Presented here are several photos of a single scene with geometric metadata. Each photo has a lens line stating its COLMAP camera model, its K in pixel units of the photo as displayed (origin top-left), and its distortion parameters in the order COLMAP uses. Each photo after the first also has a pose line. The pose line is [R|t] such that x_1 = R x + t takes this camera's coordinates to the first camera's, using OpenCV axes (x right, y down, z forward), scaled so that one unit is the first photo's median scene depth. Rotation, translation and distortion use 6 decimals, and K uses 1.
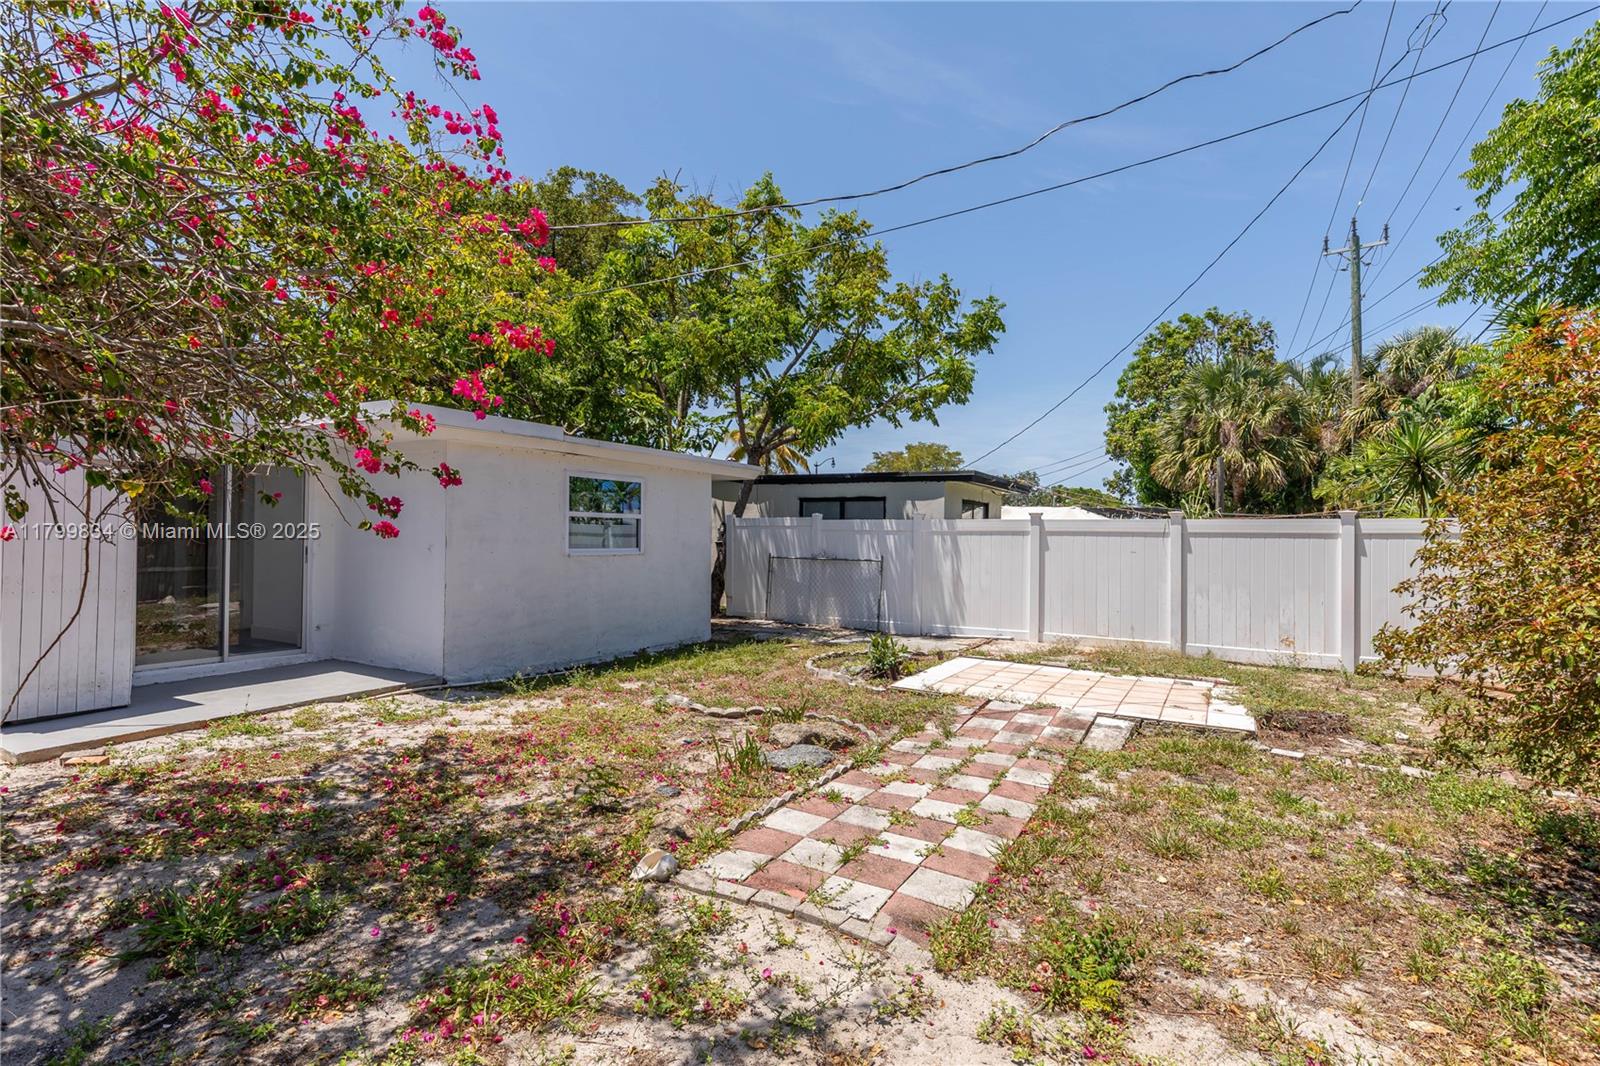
lens RADIAL K [[743.8, 0, 743.4], [0, 743.8, 541.9], [0, 0, 1]] dist [-0.001873, 0.001035]
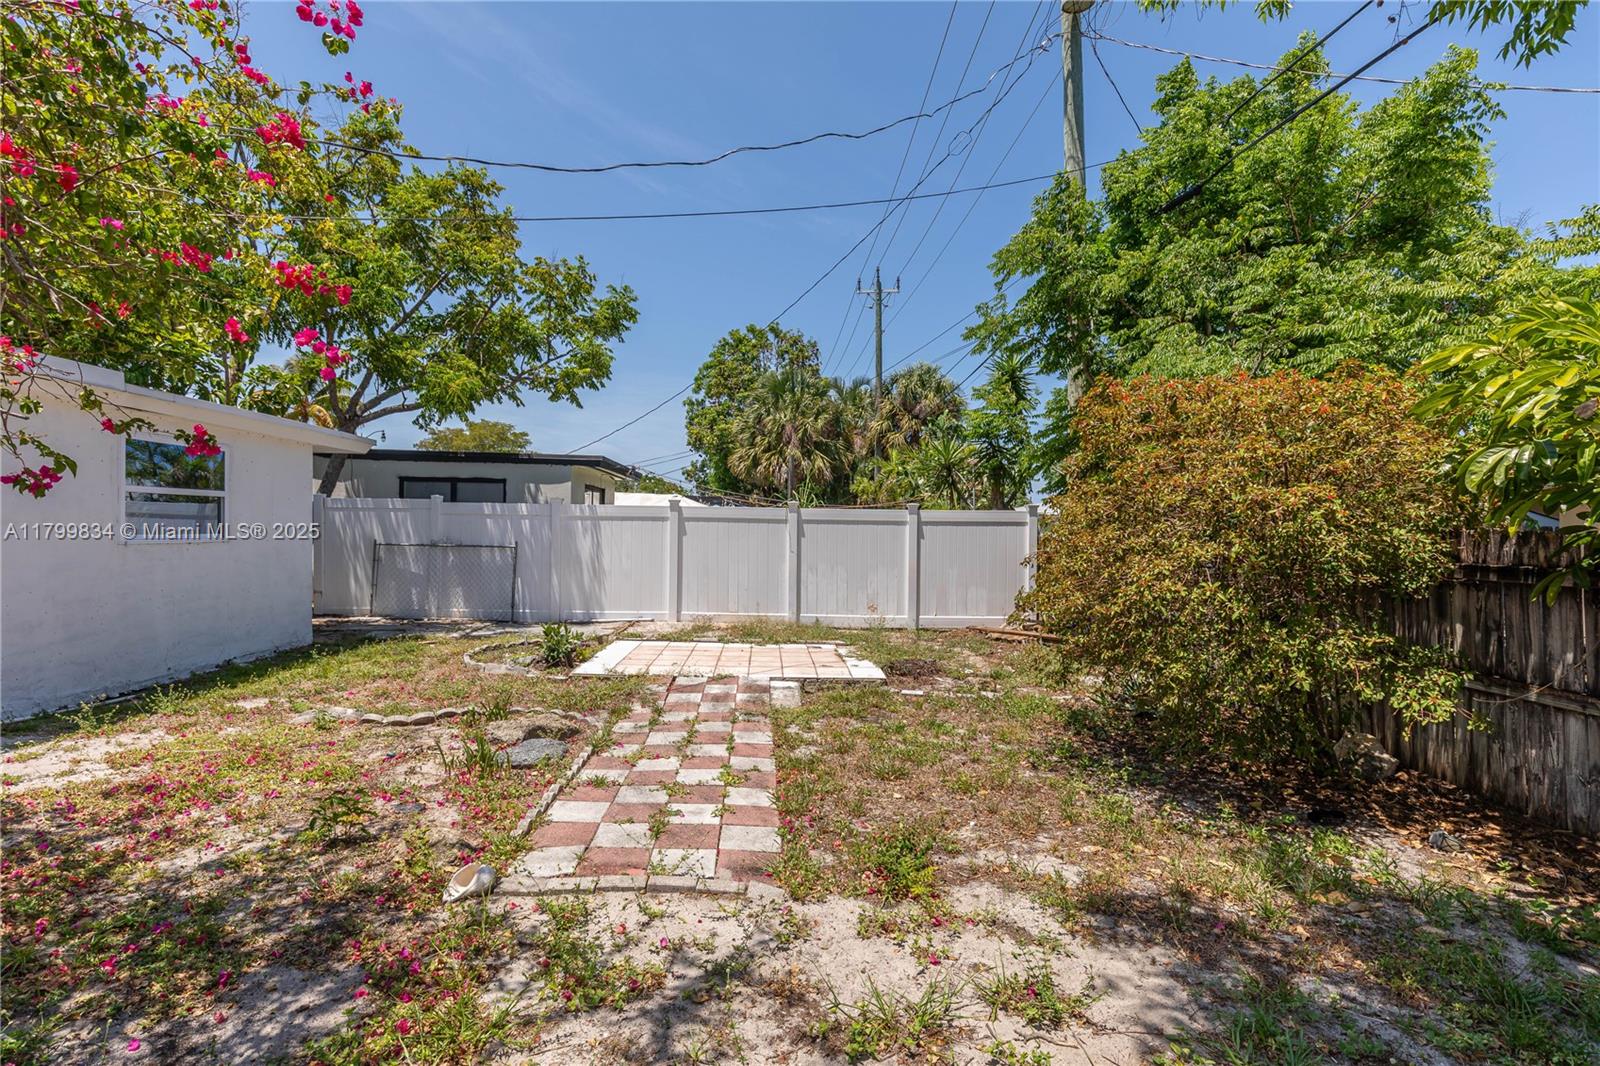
lens RADIAL K [[779.0, 0, 738.5], [0, 779.0, 537.3], [0, 0, 1]] dist [-0.003764, -0.001501]
pose [[0.853825, -0.003679, 0.520547, -0.178759], [-0.003268, 0.999917, 0.012427, 0.000474], [-0.520549, -0.012311, 0.853743, 0.010190]]
